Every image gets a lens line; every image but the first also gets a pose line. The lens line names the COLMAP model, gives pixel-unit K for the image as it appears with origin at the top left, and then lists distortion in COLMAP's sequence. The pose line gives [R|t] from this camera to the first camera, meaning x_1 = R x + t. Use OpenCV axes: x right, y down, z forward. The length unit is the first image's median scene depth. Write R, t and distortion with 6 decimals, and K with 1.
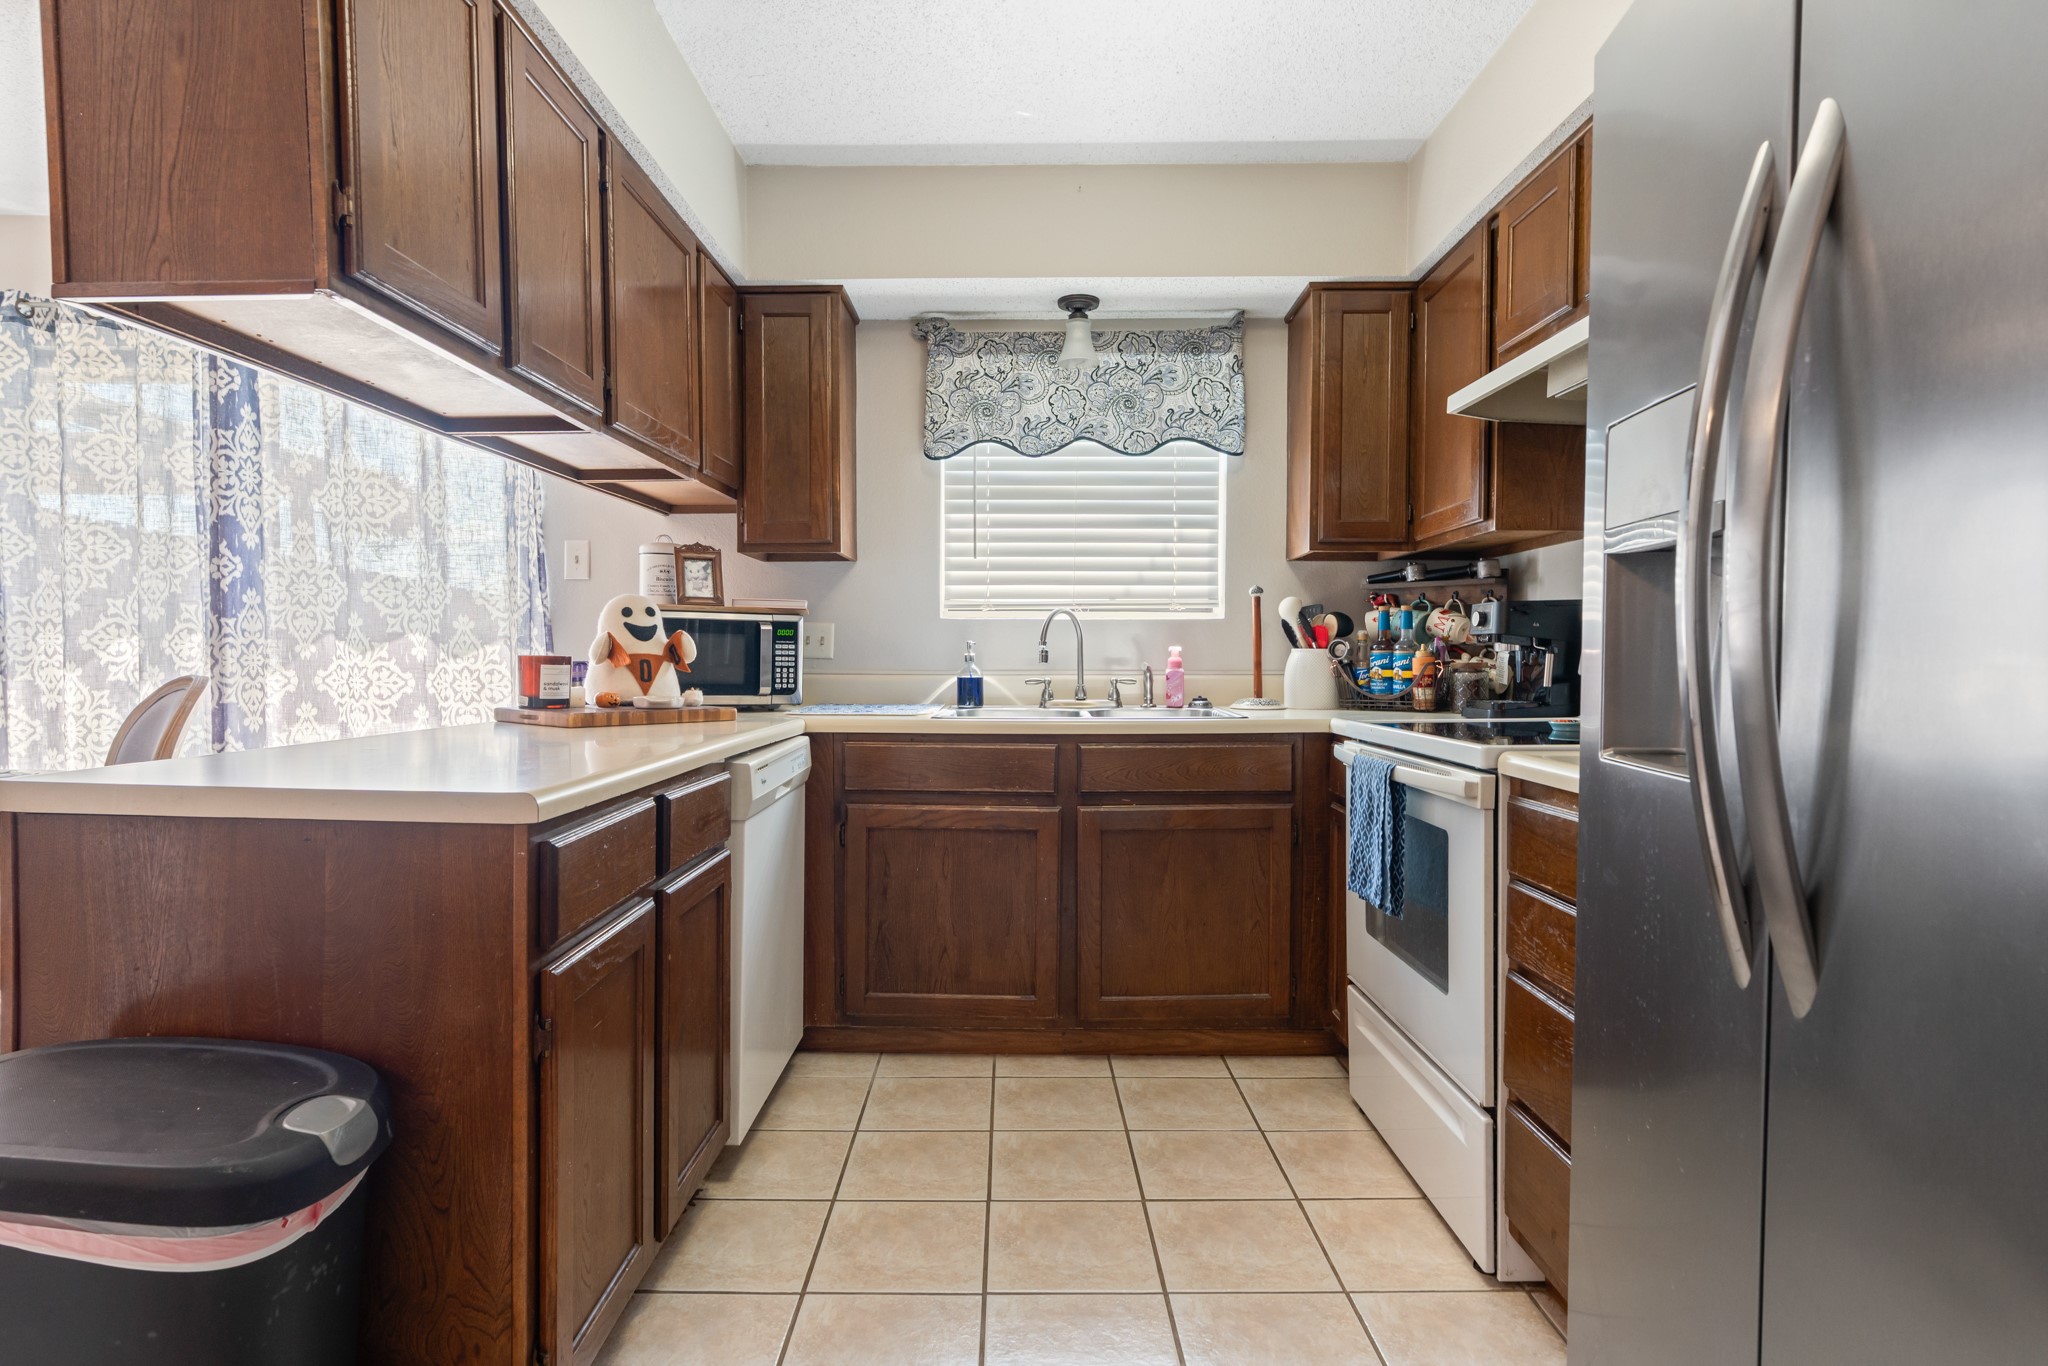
lens RADIAL K [[1083.2, 0, 1022.7], [0, 1083.2, 682.7], [0, 0, 1]] dist [-0.006837, 0.003400]
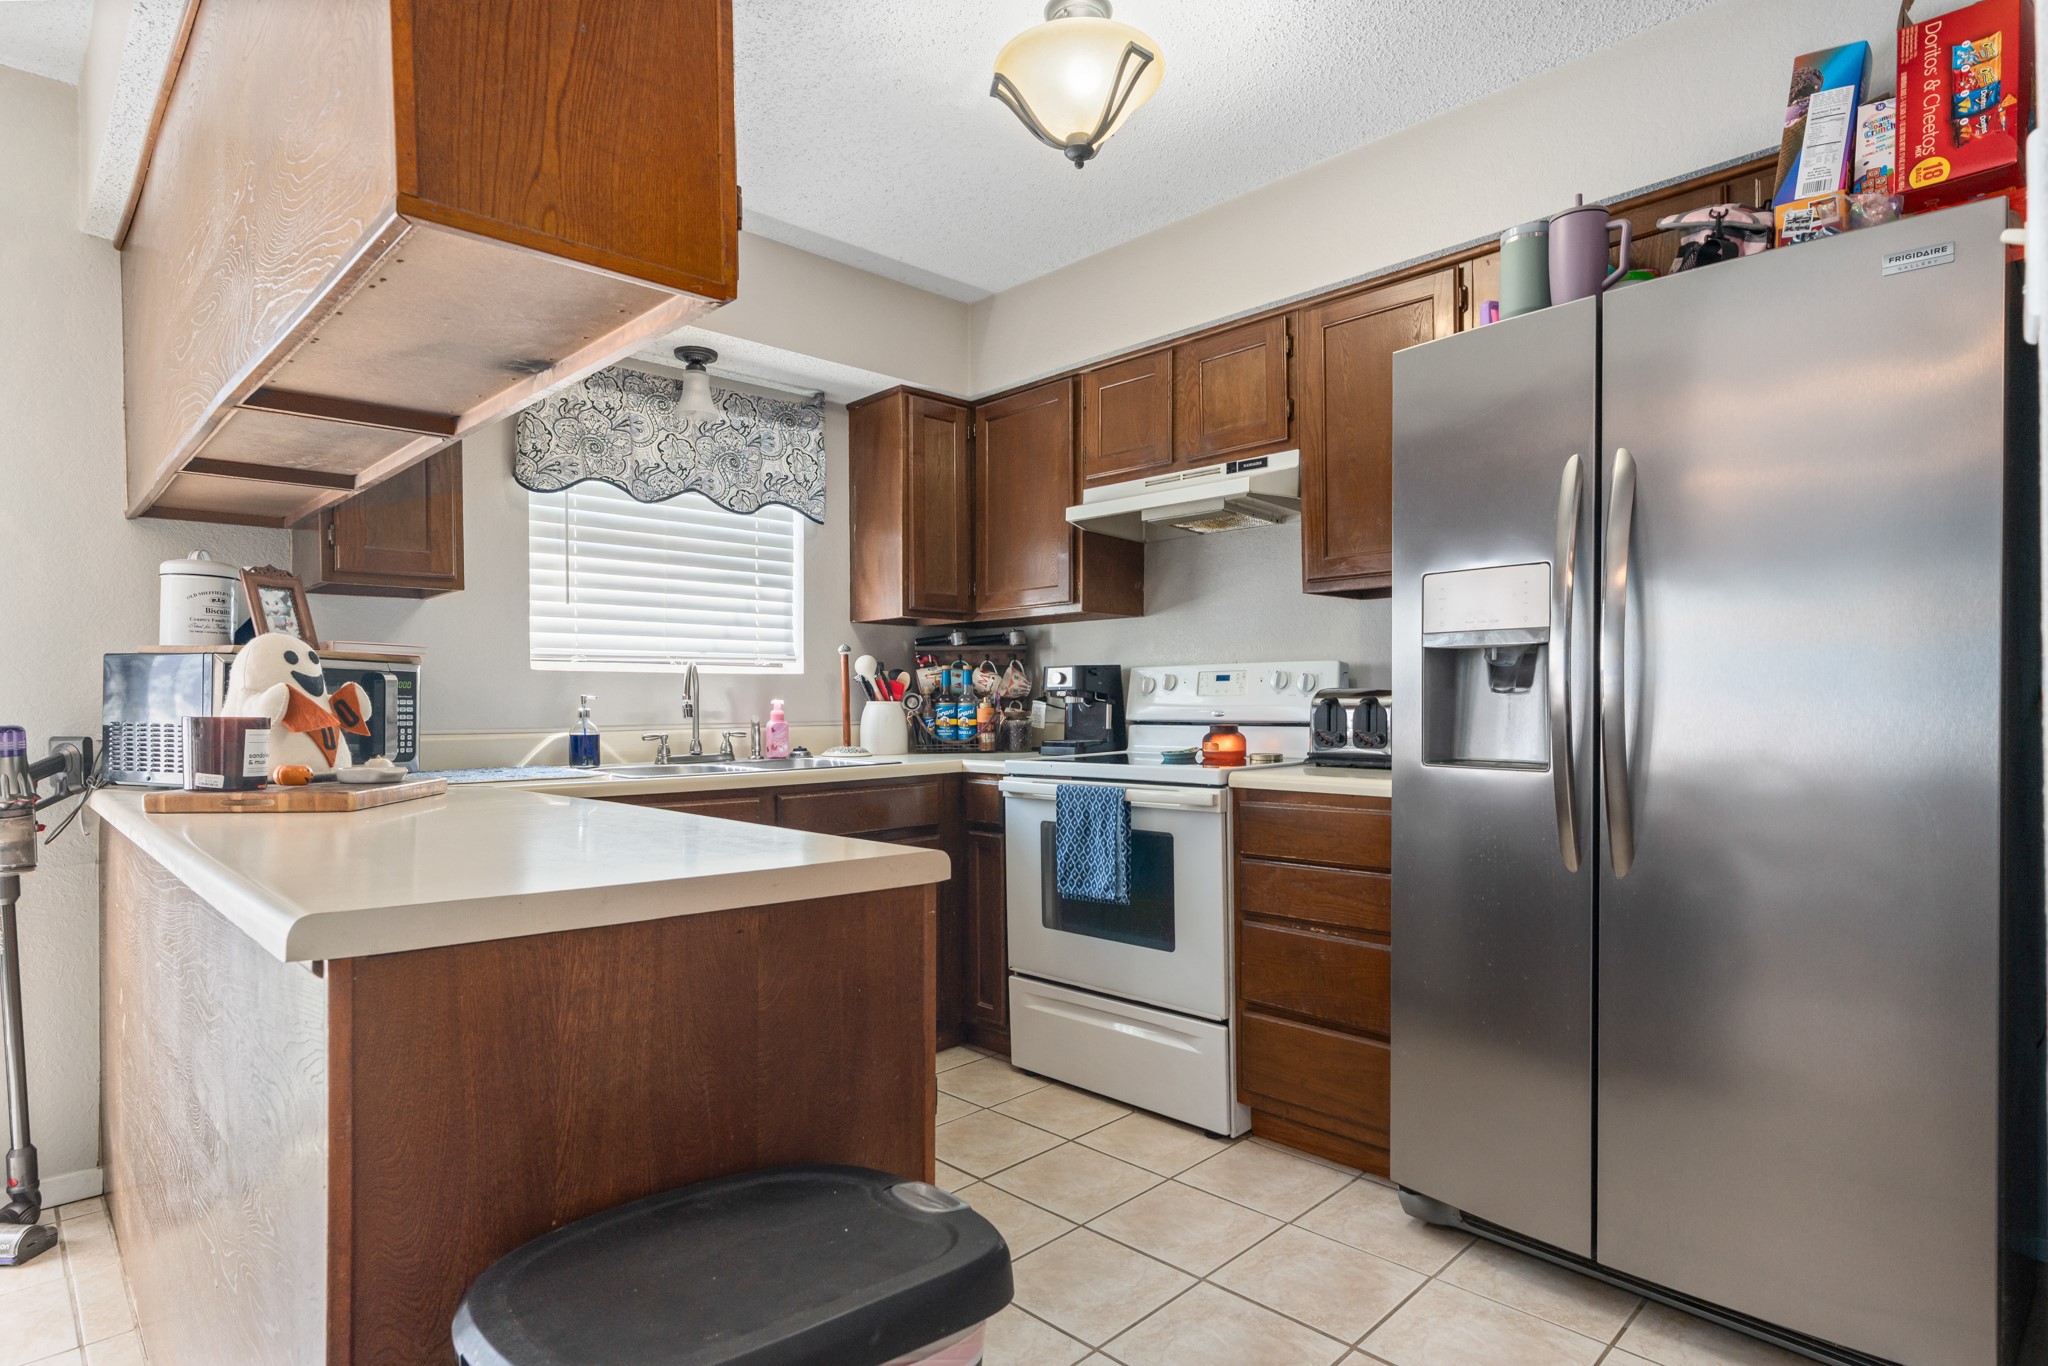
lens RADIAL K [[1083.2, 0, 1038.9], [0, 1083.2, 711.9], [0, 0, 1]] dist [-0.006837, 0.003400]
pose [[0.702989, -0.011886, 0.711101, -0.429498], [0.025880, 0.999626, -0.008877, -0.006163], [-0.710729, 0.024644, 0.703034, 0.085298]]
